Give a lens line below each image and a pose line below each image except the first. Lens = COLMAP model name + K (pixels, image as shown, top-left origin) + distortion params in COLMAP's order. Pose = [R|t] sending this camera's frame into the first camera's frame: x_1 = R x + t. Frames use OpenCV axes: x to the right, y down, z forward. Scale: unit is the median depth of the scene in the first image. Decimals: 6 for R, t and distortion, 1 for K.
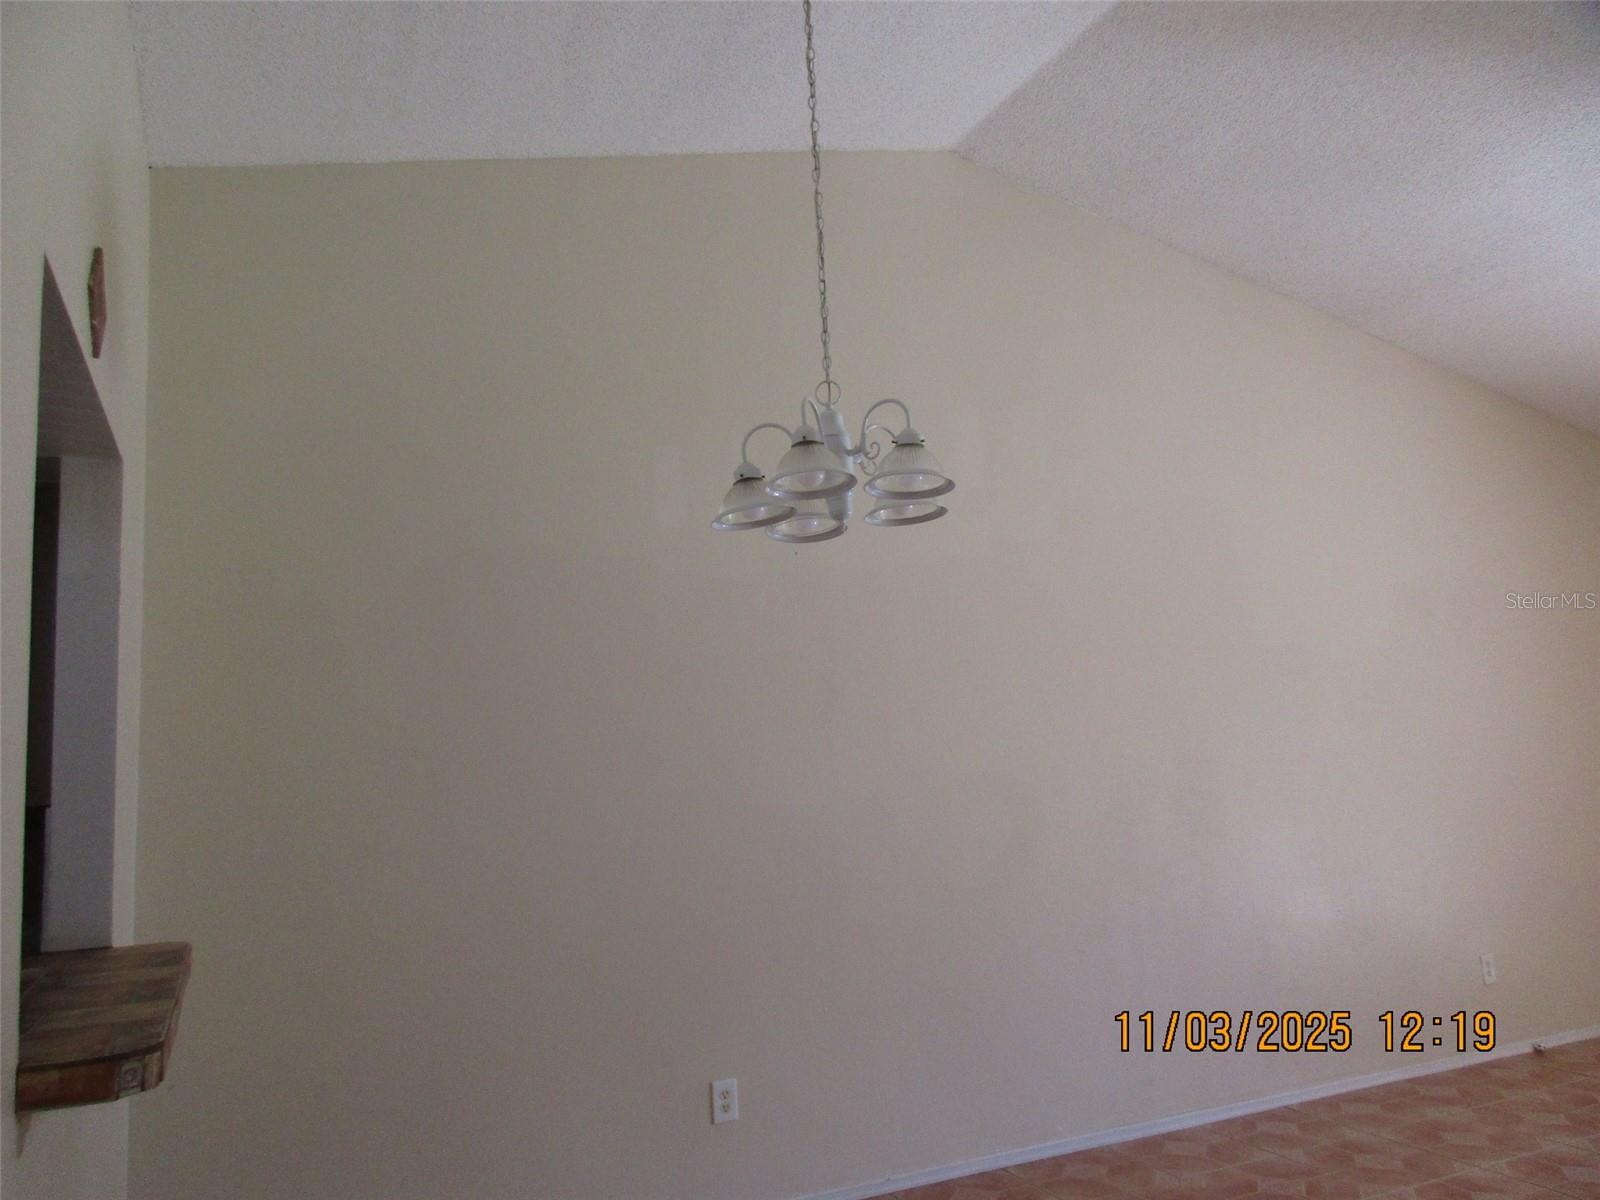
lens RADIAL K [[1208.8, 0, 808.0], [0, 1208.8, 596.1], [0, 0, 1]] dist [0.002241, -0.008972]
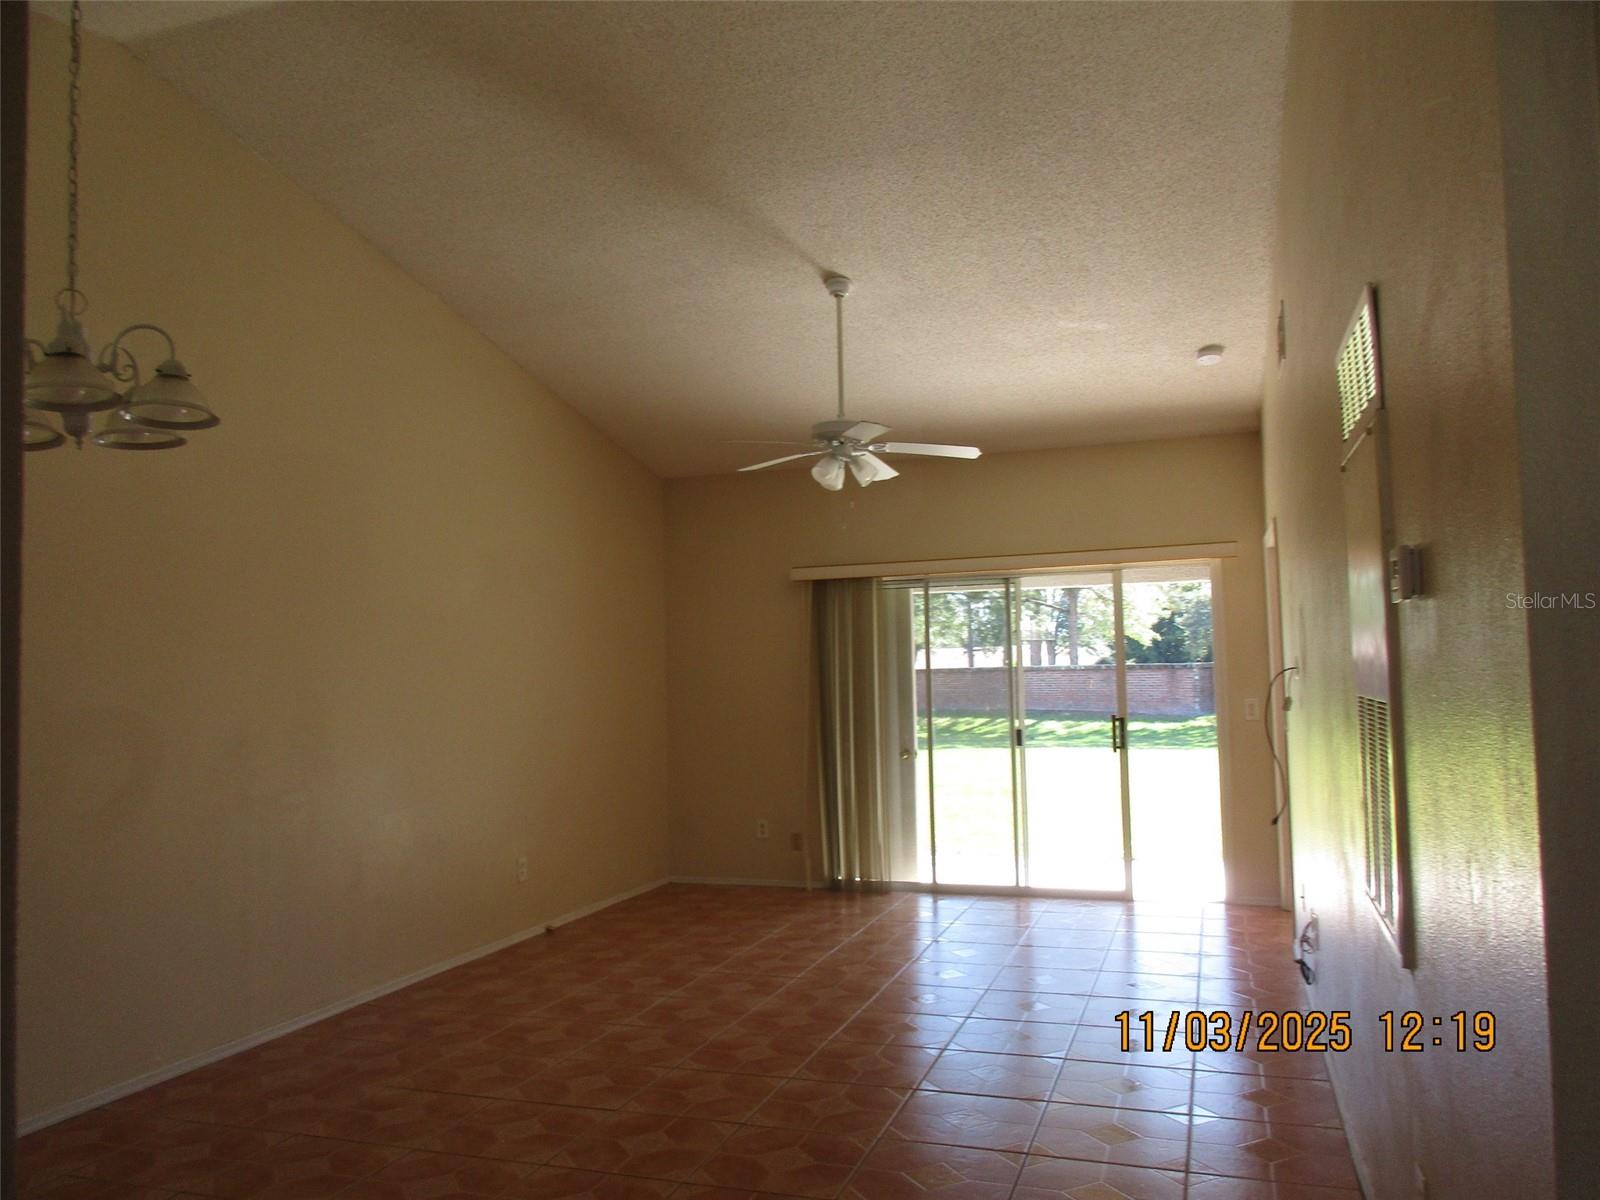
lens RADIAL K [[1208.8, 0, 795.7], [0, 1208.8, 600.8], [0, 0, 1]] dist [0.002241, -0.008972]
pose [[0.699549, 0.069558, 0.711192, -0.173347], [-0.098778, 0.995109, -0.000165, 0.007617], [-0.707725, -0.070134, 0.702998, -0.064093]]
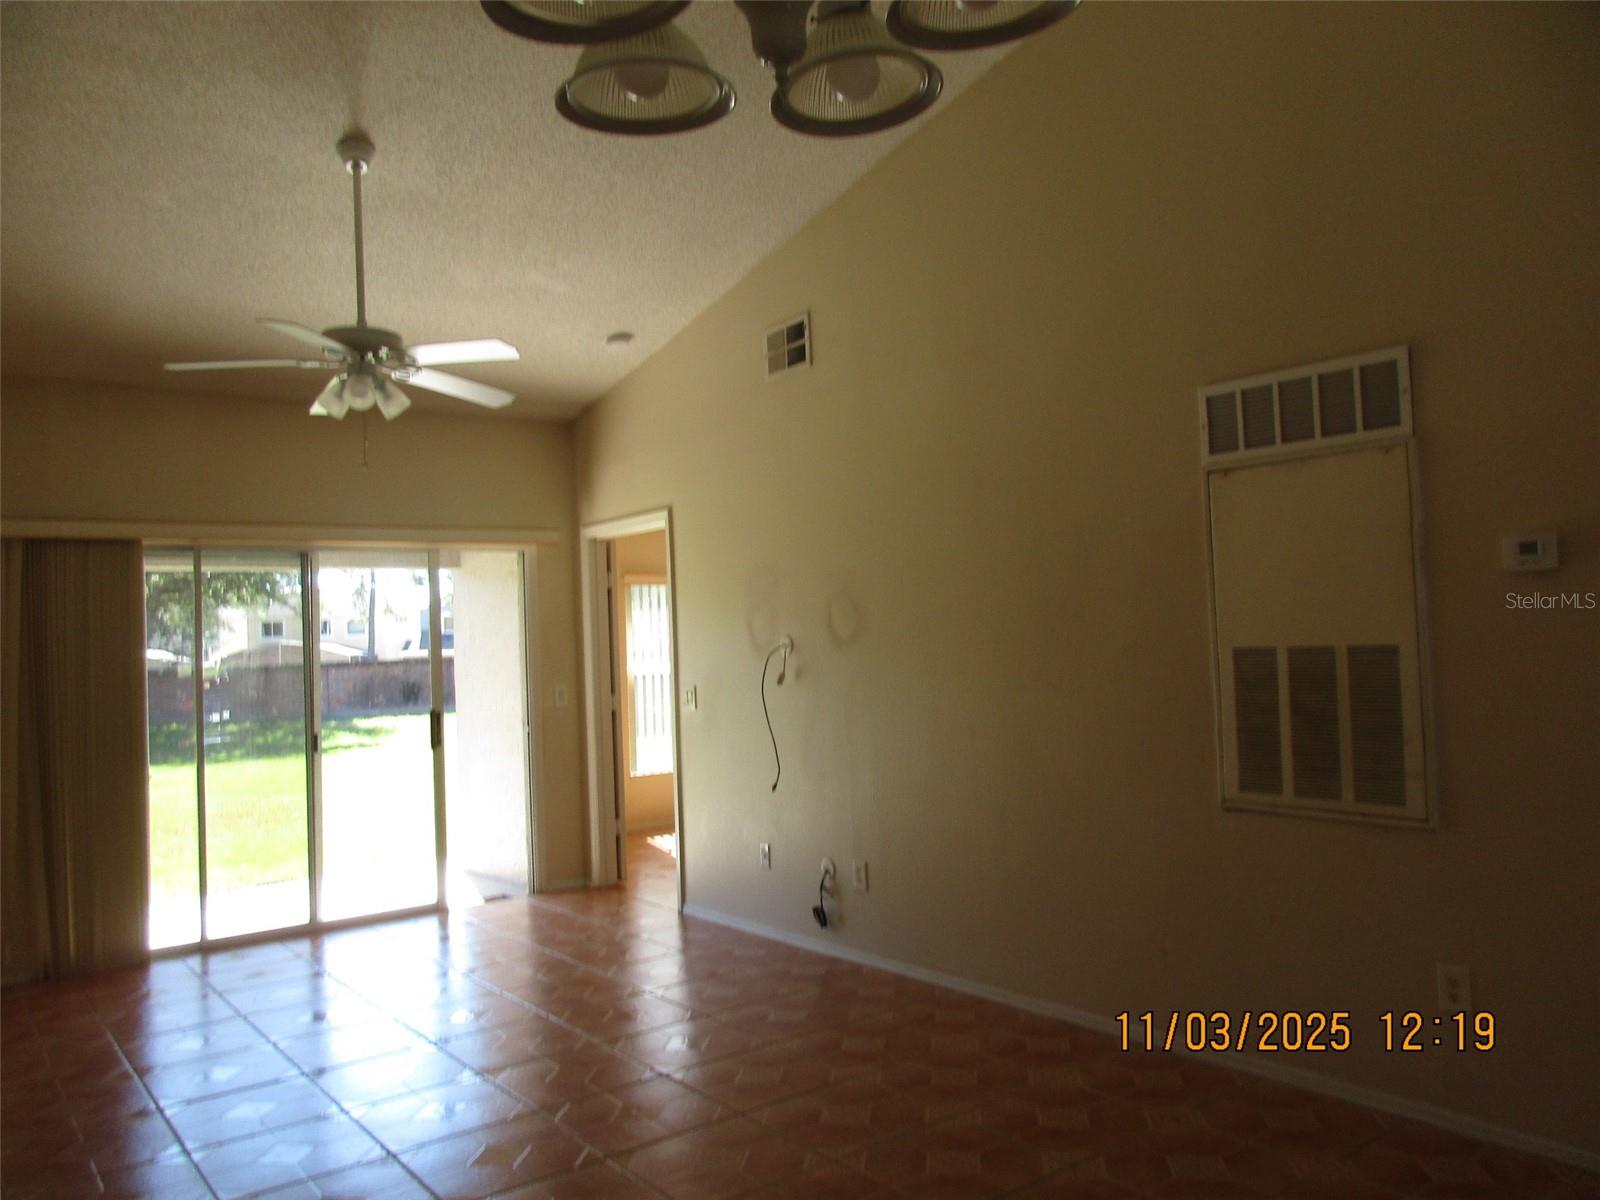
lens RADIAL K [[1208.8, 0, 813.4], [0, 1208.8, 595.3], [0, 0, 1]] dist [0.002241, -0.008972]
pose [[-0.209260, 0.092315, 0.973493, -0.270725], [-0.074803, 0.991106, -0.110064, 0.123578], [-0.974995, -0.095852, -0.200494, 0.738690]]
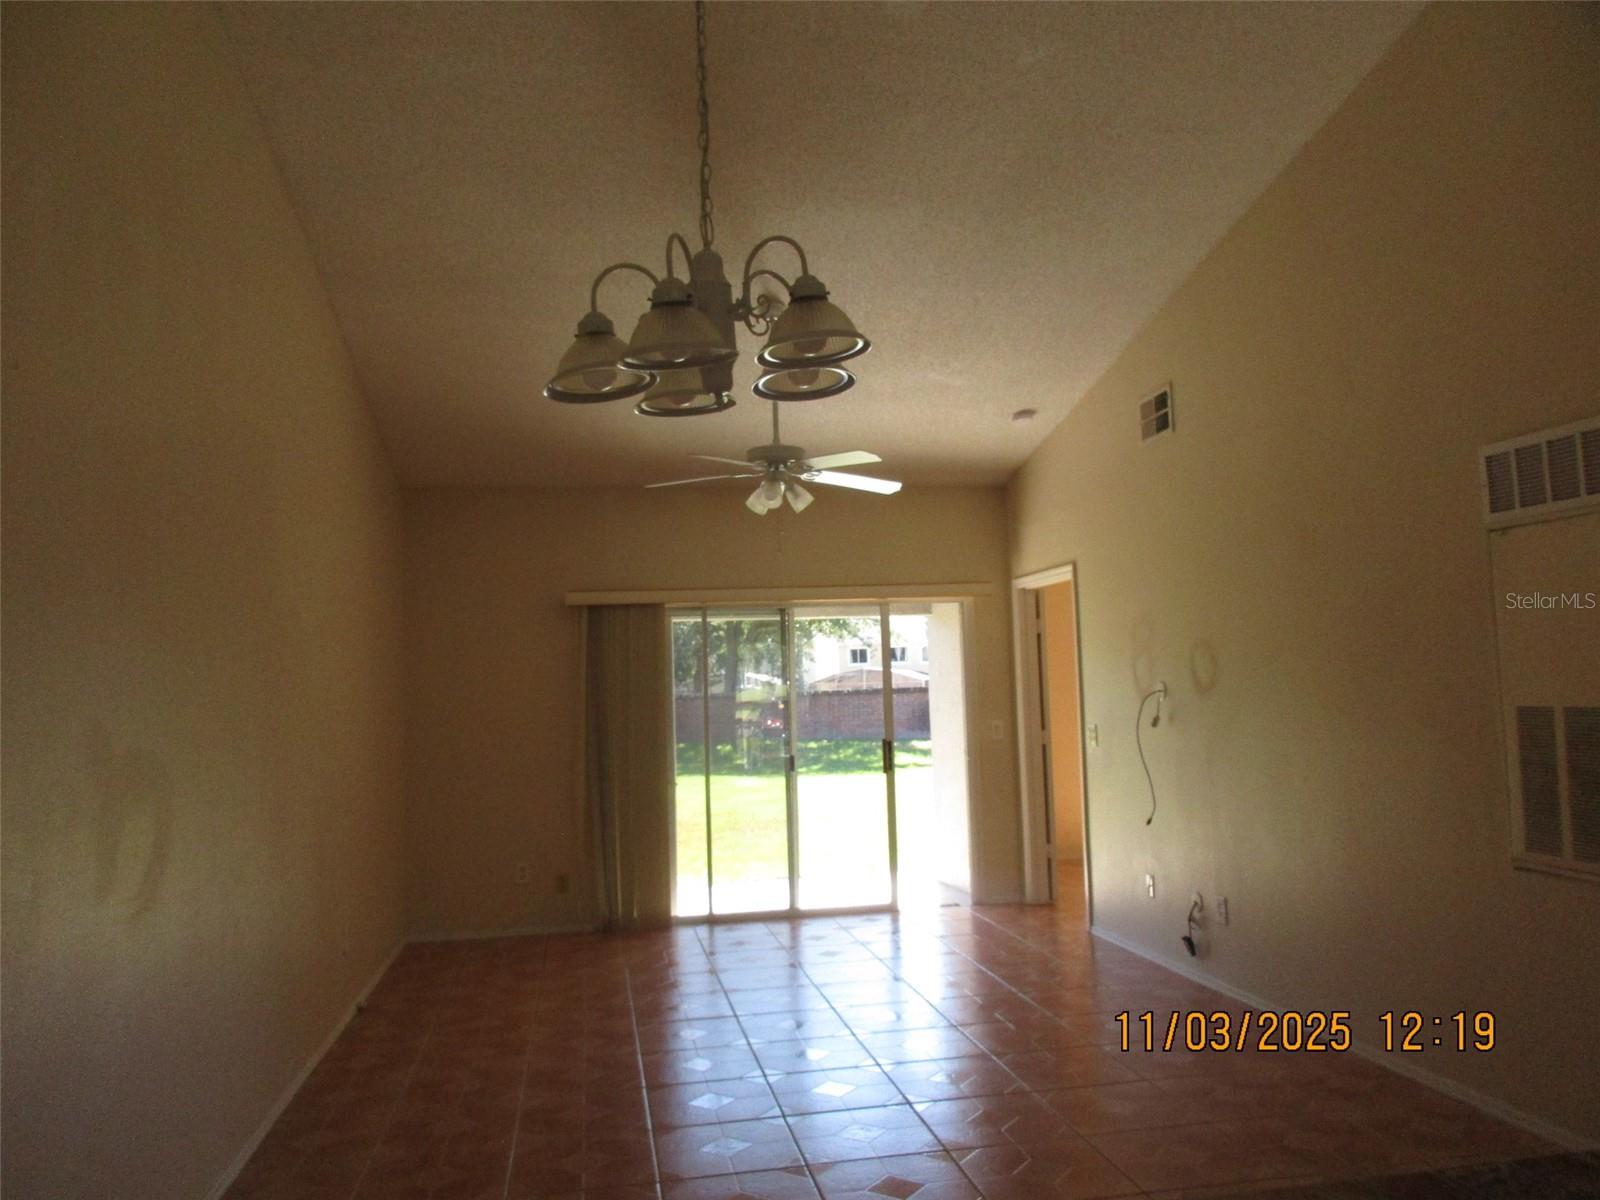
lens RADIAL K [[1208.8, 0, 802.0], [0, 1208.8, 590.1], [0, 0, 1]] dist [0.002241, -0.008972]
pose [[0.261429, 0.116072, 0.958218, -0.483180], [-0.103371, 0.990400, -0.091768, 0.089286], [-0.959672, -0.075061, 0.270918, 0.505720]]
